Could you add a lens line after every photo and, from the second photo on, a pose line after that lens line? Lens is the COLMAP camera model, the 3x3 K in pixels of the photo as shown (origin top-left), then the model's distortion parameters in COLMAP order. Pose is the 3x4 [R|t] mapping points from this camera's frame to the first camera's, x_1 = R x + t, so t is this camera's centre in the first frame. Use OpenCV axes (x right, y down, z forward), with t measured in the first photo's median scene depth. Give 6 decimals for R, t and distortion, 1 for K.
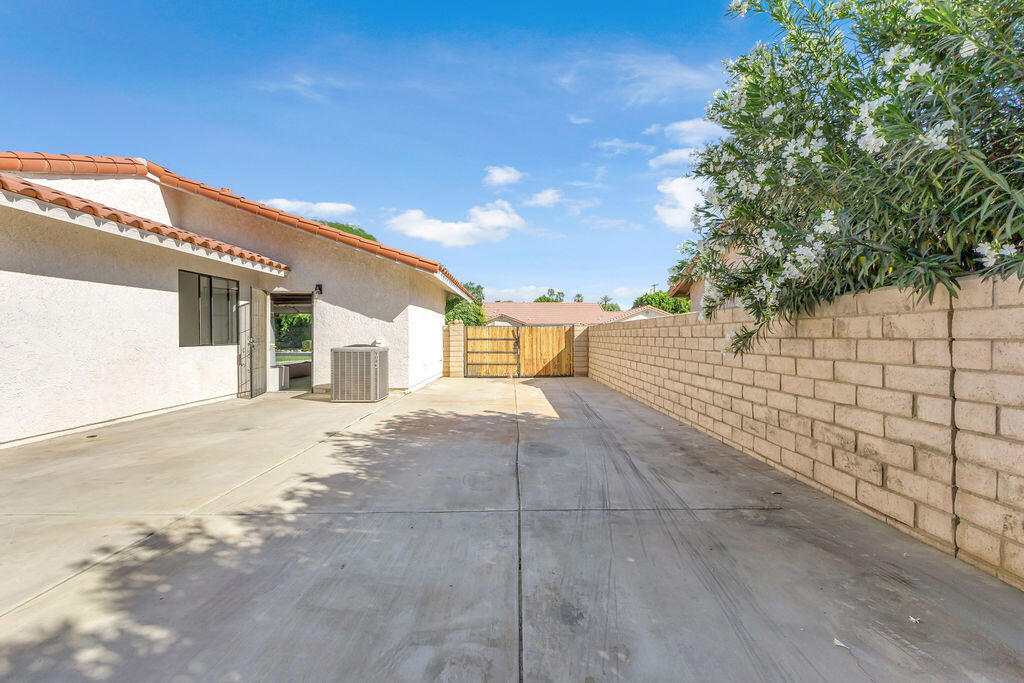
lens RADIAL K [[444.3, 0, 513.6], [0, 444.3, 331.2], [0, 0, 1]] dist [0.008593, -0.000144]
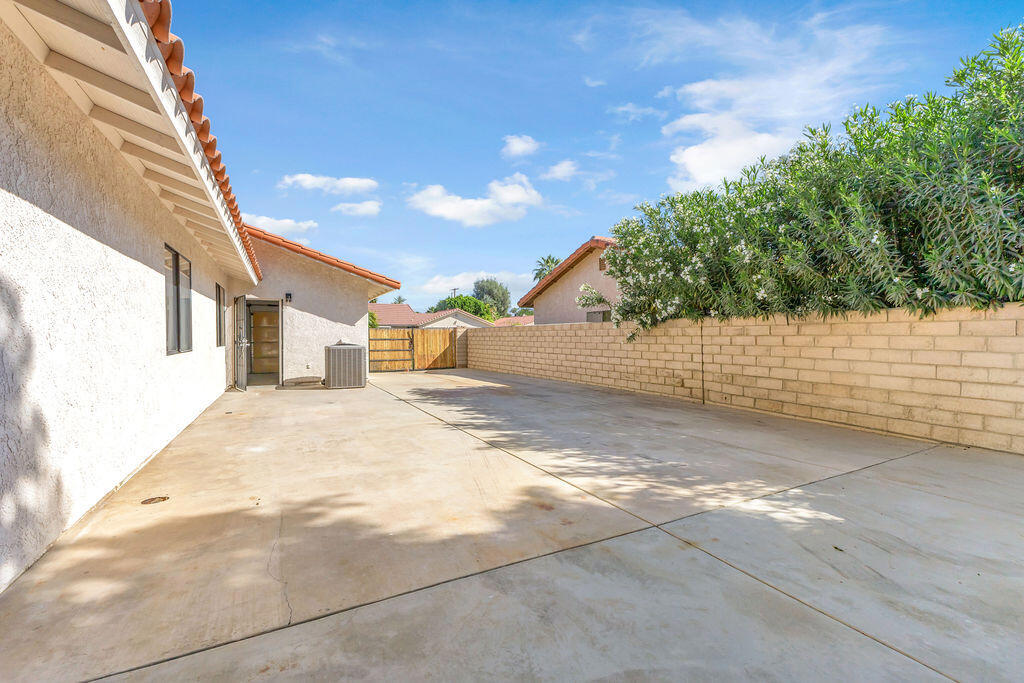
lens RADIAL K [[444.3, 0, 513.6], [0, 444.3, 331.2], [0, 0, 1]] dist [0.008593, -0.000144]
pose [[0.897017, 0.000082, 0.441995, -0.433432], [0.000642, 0.999999, -0.001489, -0.002932], [-0.441995, 0.001619, 0.897016, -0.334906]]
